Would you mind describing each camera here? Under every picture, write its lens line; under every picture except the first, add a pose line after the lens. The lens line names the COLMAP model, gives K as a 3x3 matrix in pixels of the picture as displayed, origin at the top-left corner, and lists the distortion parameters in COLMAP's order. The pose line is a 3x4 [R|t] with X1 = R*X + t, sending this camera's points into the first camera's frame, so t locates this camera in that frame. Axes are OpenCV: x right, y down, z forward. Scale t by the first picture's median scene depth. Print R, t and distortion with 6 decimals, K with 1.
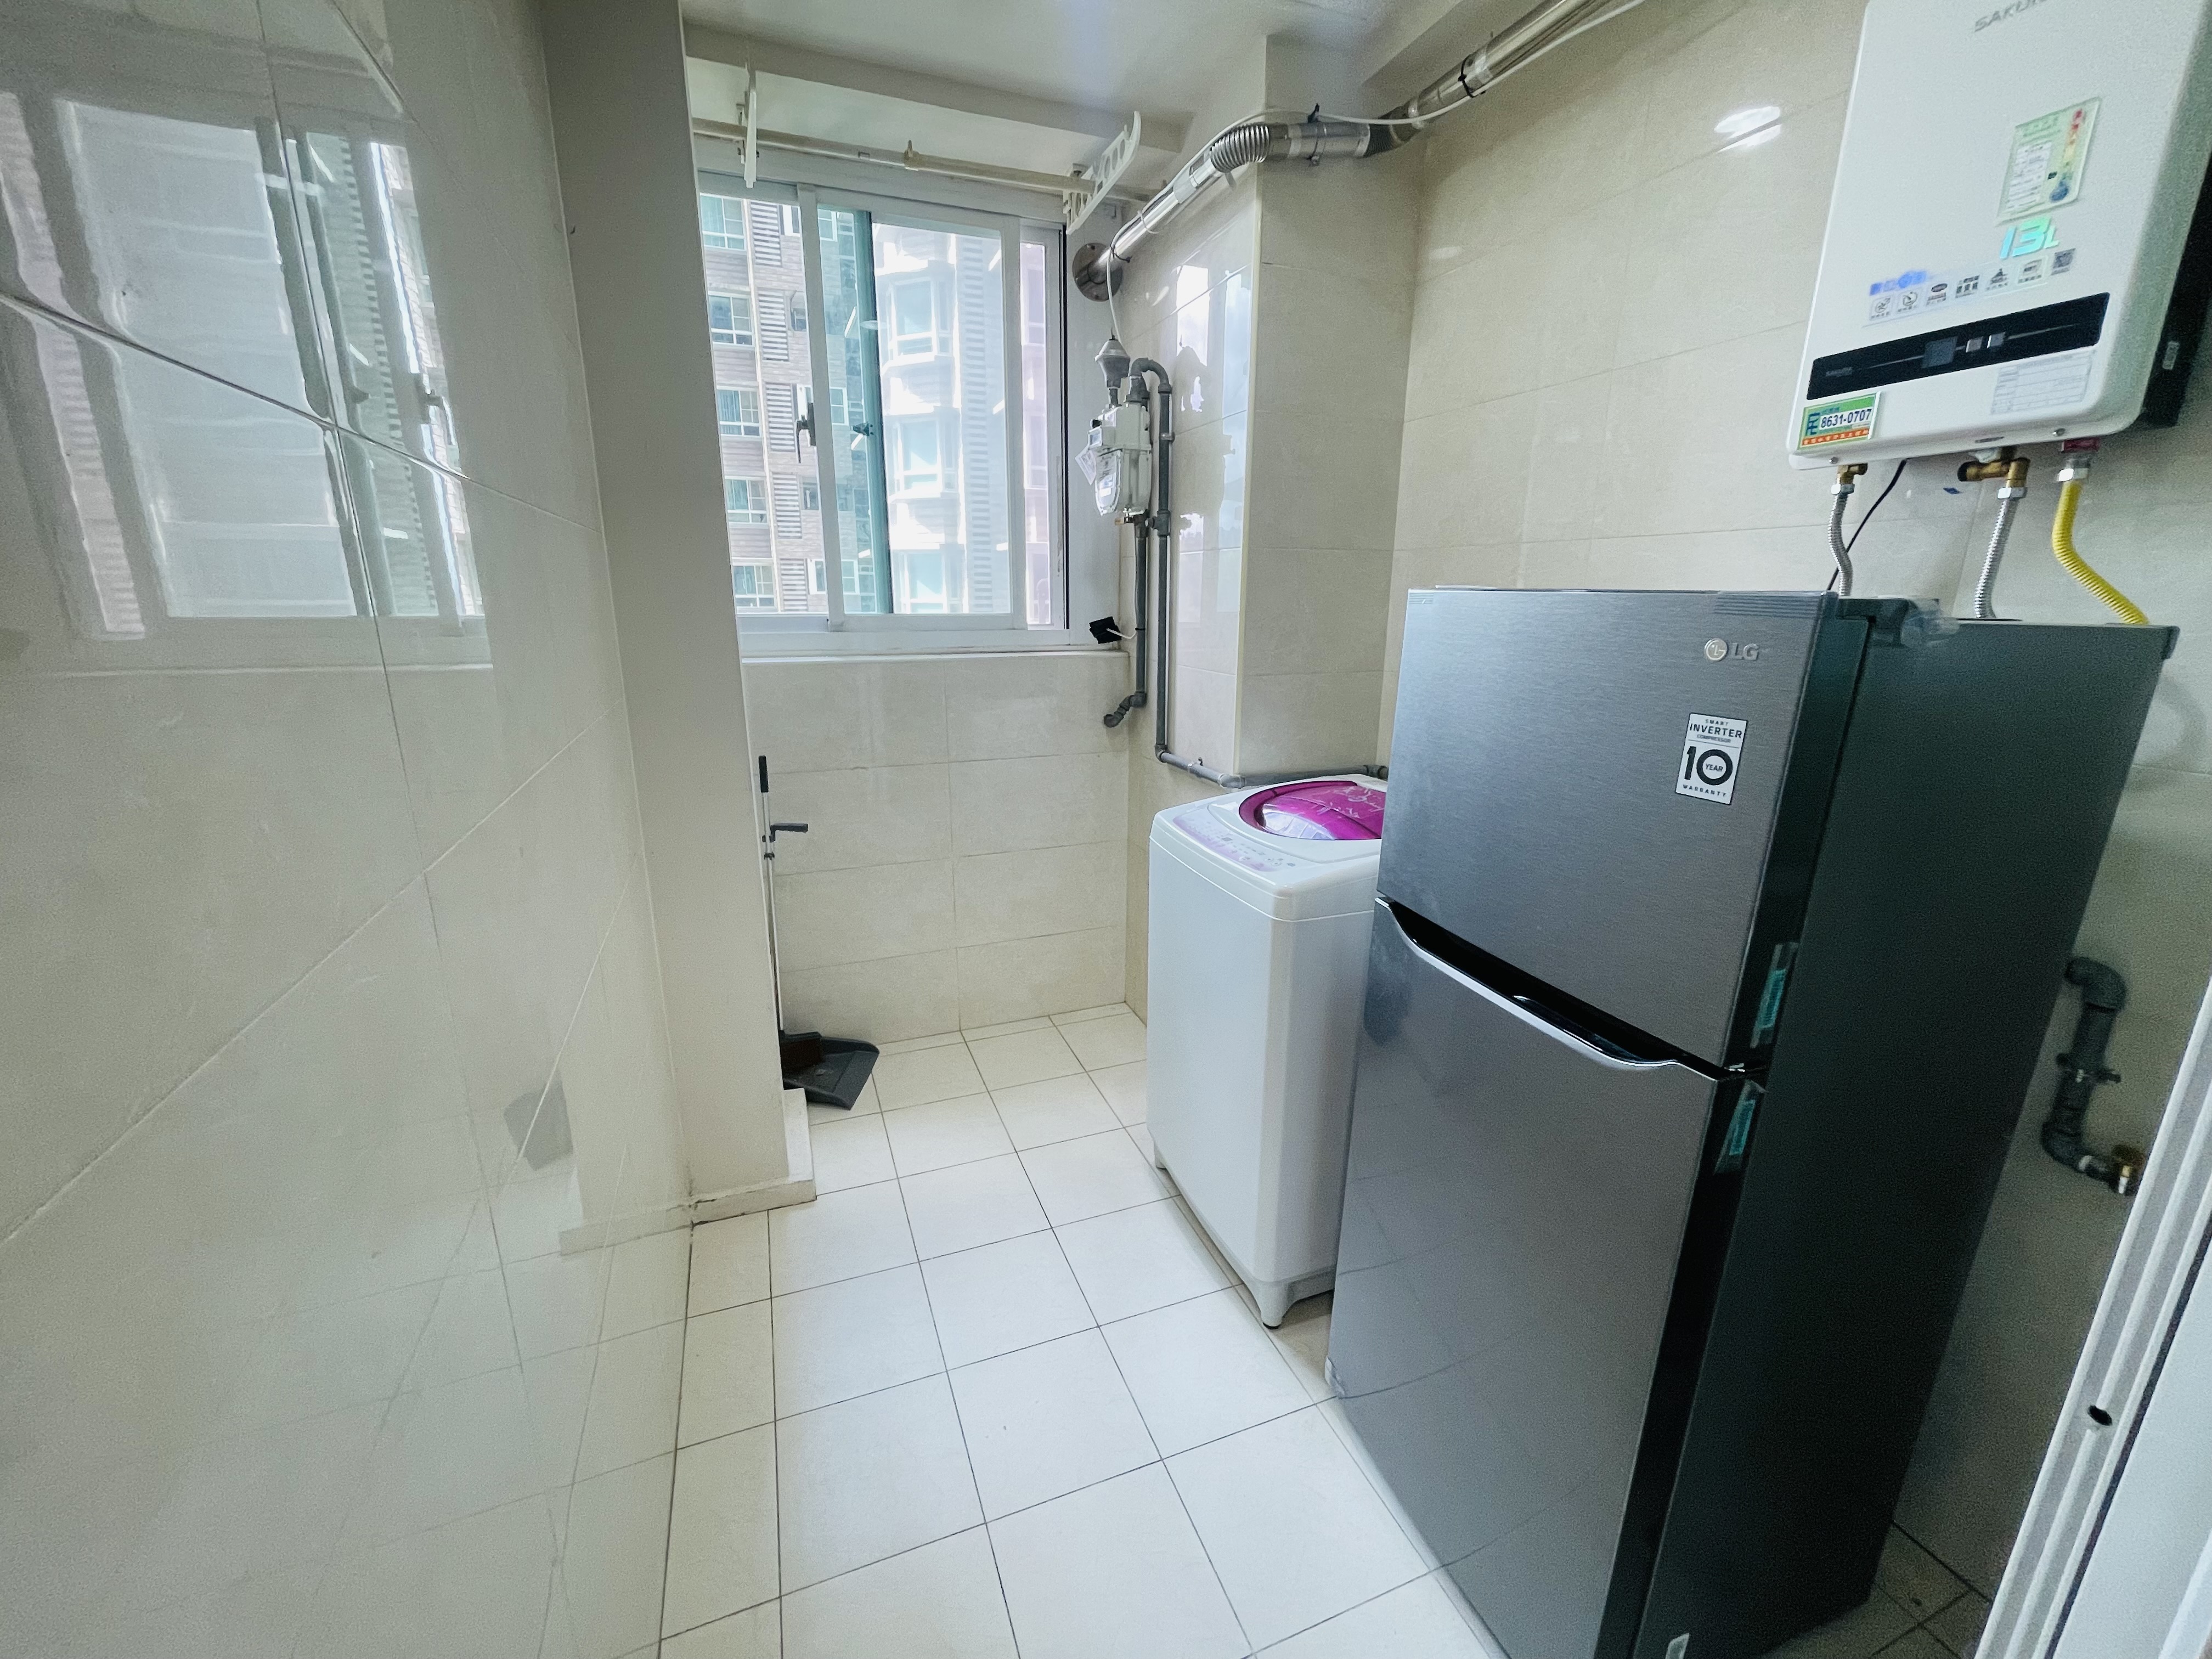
lens RADIAL K [[890.4, 0, 1098.8], [0, 890.4, 827.2], [0, 0, 1]] dist [-0.001883, -0.000570]
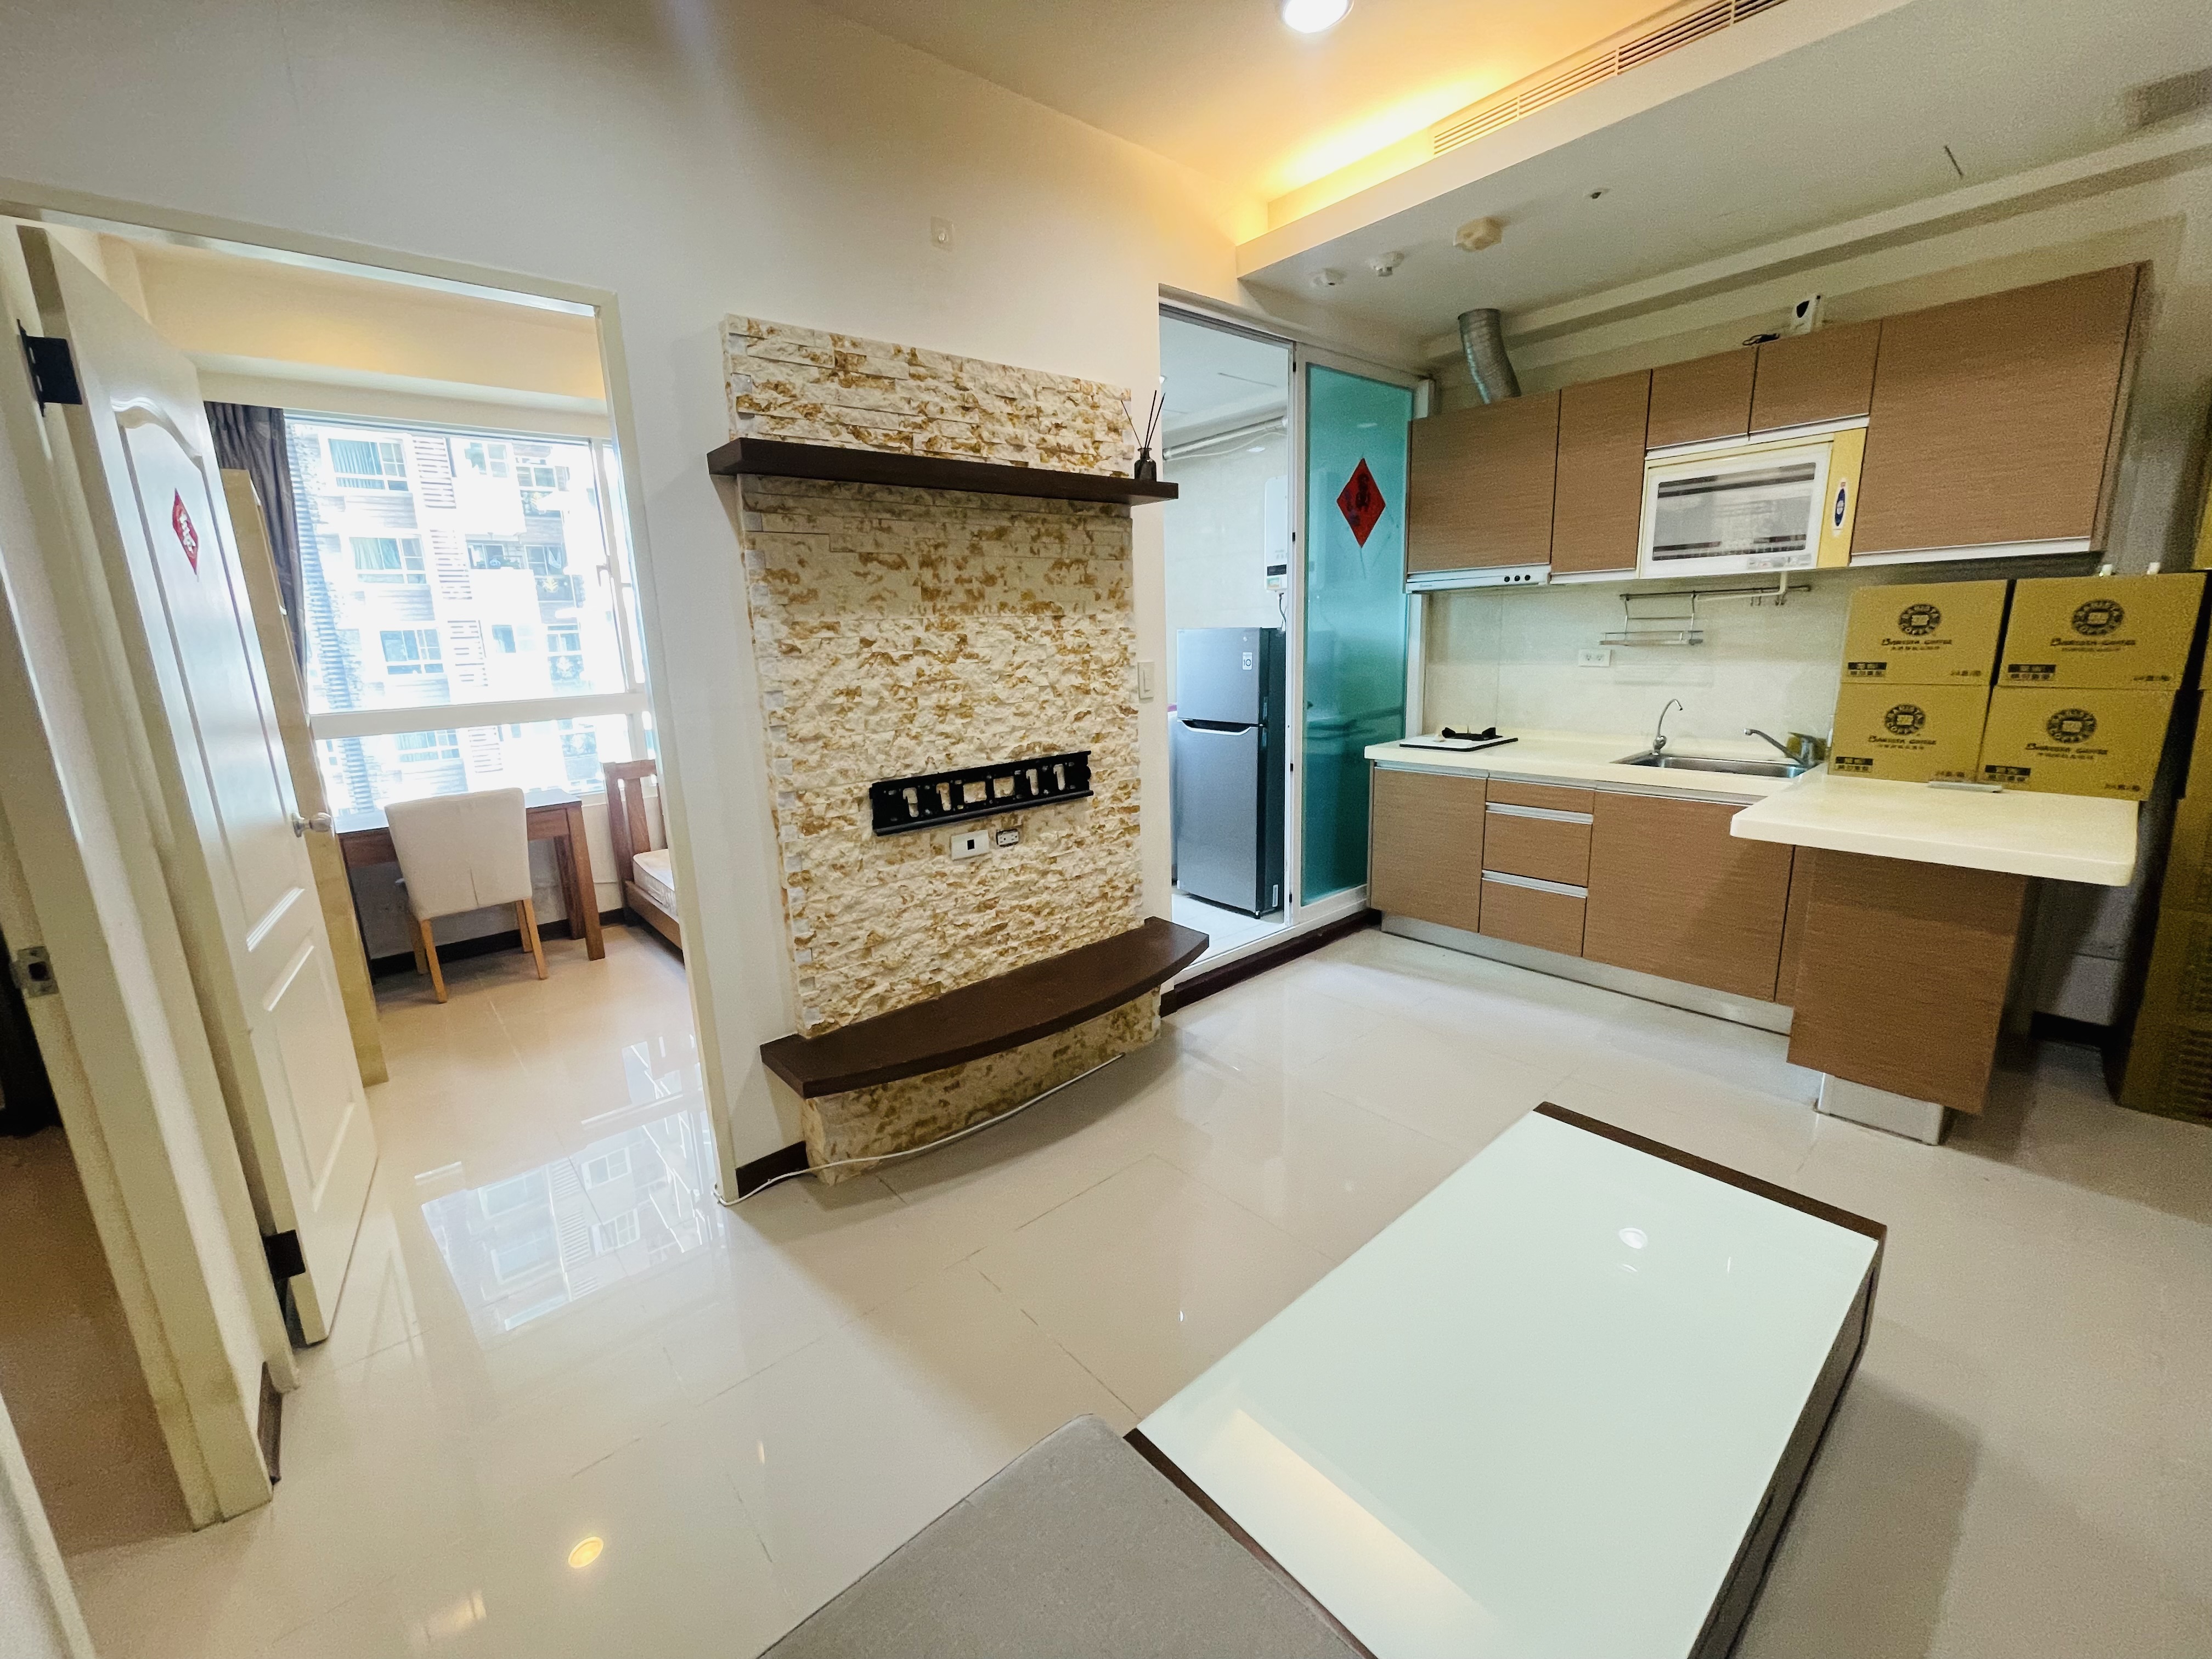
lens RADIAL K [[890.4, 0, 1103.4], [0, 890.4, 820.7], [0, 0, 1]] dist [-0.001883, -0.000570]
pose [[0.939833, -0.111305, 0.322995, -0.056890], [0.127798, 0.991339, -0.030243, 0.027397], [-0.316831, 0.069702, 0.945917, -0.108843]]
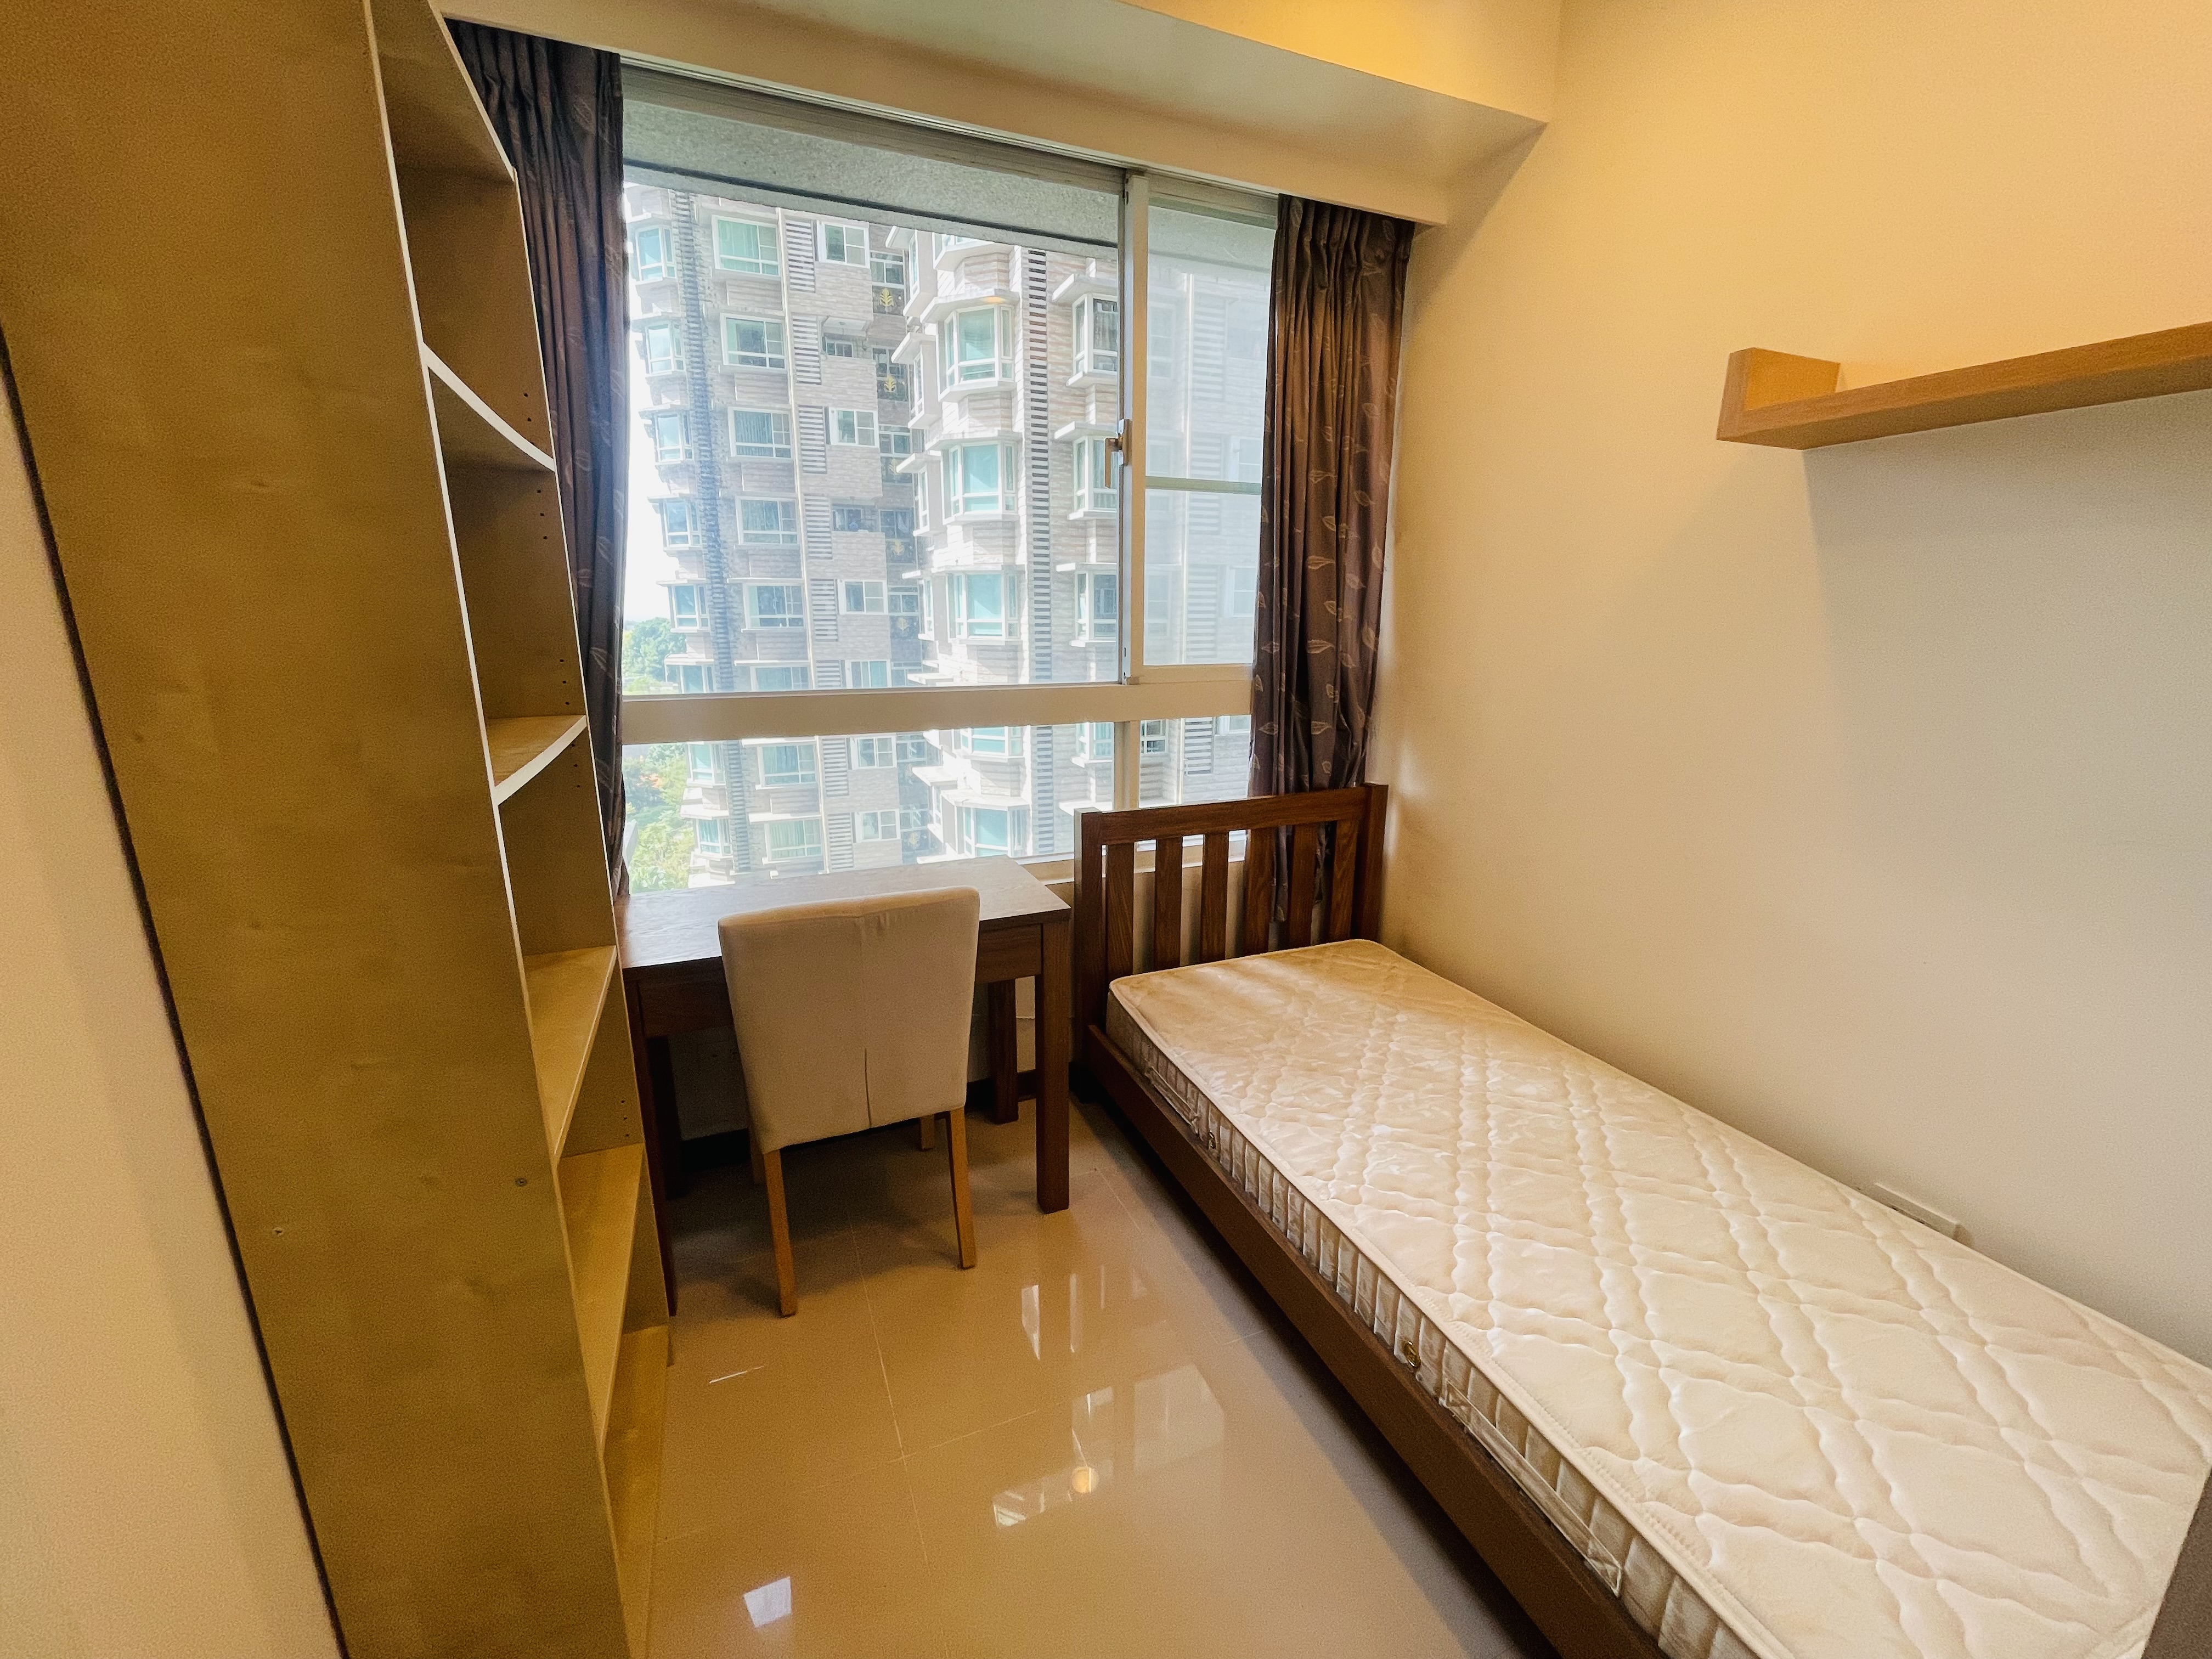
lens RADIAL K [[890.4, 0, 1103.3], [0, 890.4, 824.3], [0, 0, 1]] dist [-0.001883, -0.000570]
pose [[0.999436, -0.007938, 0.032626, -0.091598], [0.008743, 0.999659, -0.024619, 0.002649], [-0.032420, 0.024890, 0.999164, -0.007705]]
